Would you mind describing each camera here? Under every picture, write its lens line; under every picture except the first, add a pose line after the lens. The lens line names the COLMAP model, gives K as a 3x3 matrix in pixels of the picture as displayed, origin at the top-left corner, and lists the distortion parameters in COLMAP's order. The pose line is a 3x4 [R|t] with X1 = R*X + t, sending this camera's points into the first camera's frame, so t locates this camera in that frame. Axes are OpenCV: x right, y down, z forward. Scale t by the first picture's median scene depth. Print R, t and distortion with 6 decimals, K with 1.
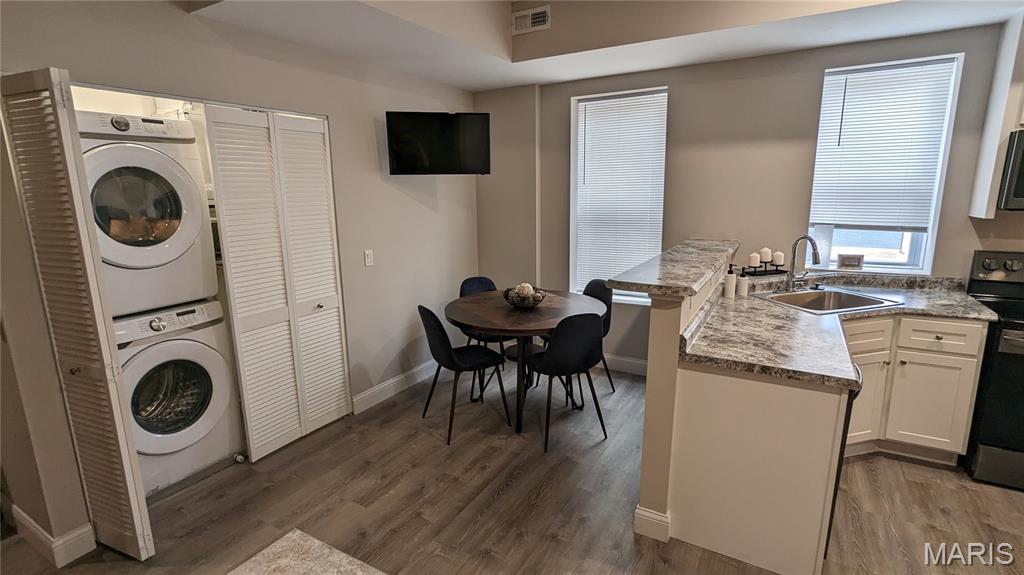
lens RADIAL K [[482.0, 0, 515.1], [0, 482.0, 290.6], [0, 0, 1]] dist [-0.000432, 0.000177]
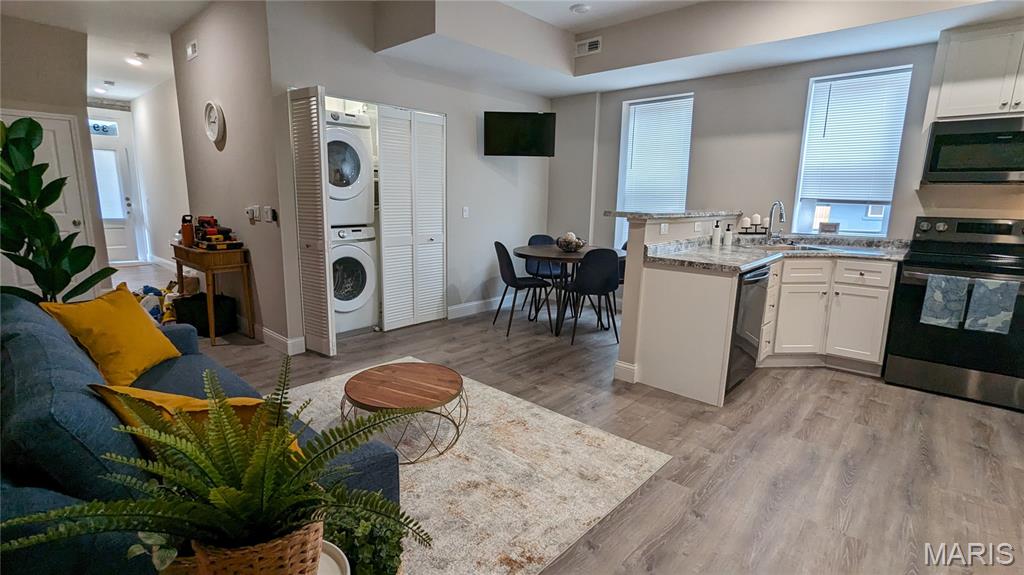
lens RADIAL K [[482.0, 0, 513.0], [0, 482.0, 291.0], [0, 0, 1]] dist [-0.000432, 0.000177]
pose [[0.977046, 0.072088, -0.200463, 0.168585], [-0.075294, 0.997126, -0.008406, 0.199651], [0.199281, 0.023306, 0.979665, -0.452936]]
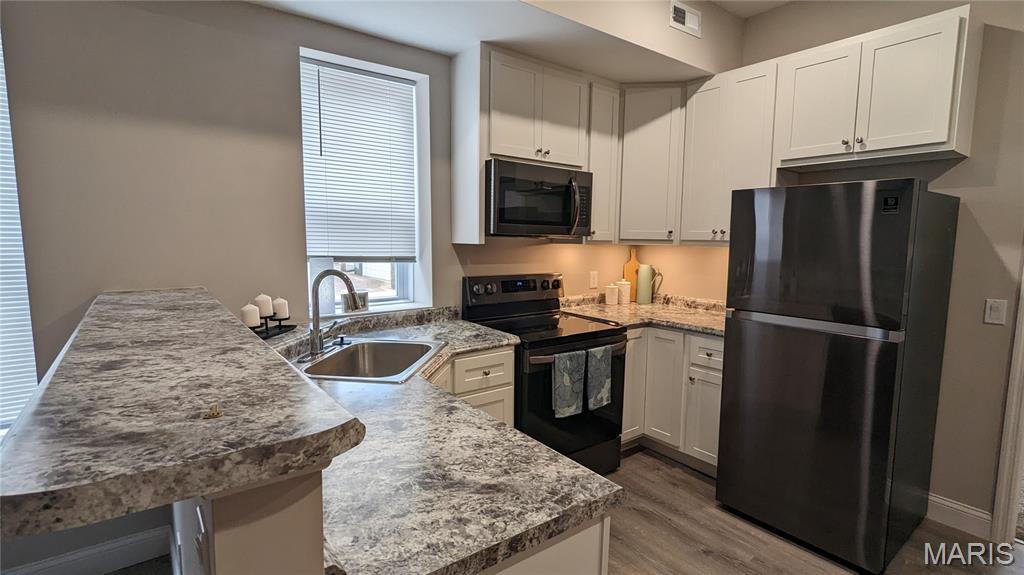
lens RADIAL K [[482.0, 0, 514.7], [0, 482.0, 286.6], [0, 0, 1]] dist [-0.000432, 0.000177]
pose [[0.388048, -0.076656, 0.918446, 0.073167], [0.173405, 0.984810, 0.008931, -0.052305], [-0.905179, 0.155797, 0.395446, 0.494338]]
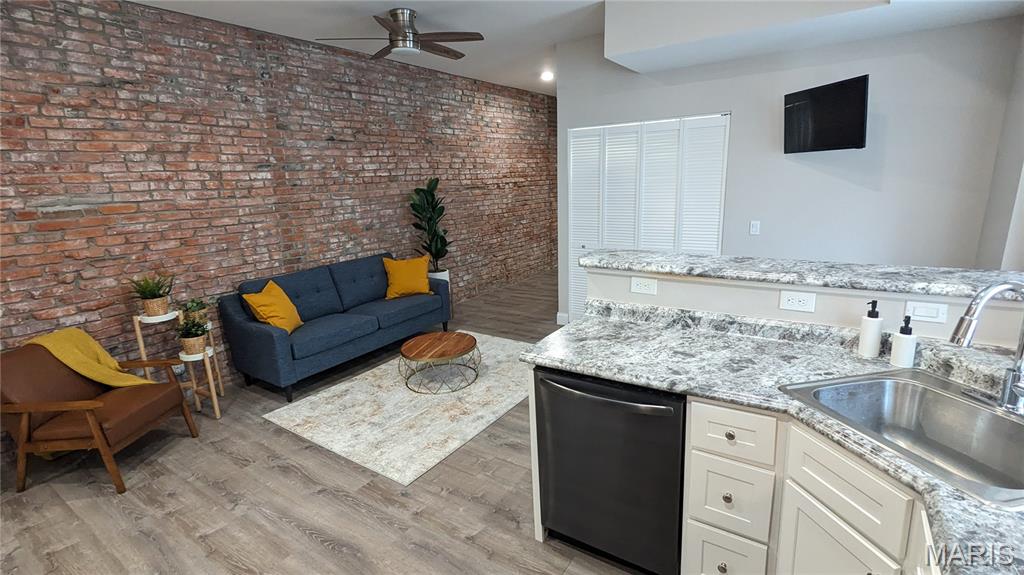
lens RADIAL K [[482.0, 0, 513.6], [0, 482.0, 284.1], [0, 0, 1]] dist [-0.000432, 0.000177]
pose [[-0.073716, 0.234241, -0.969380, 1.044713], [-0.169880, 0.954869, 0.243653, -0.143232], [0.982704, 0.182639, -0.030596, 0.577149]]
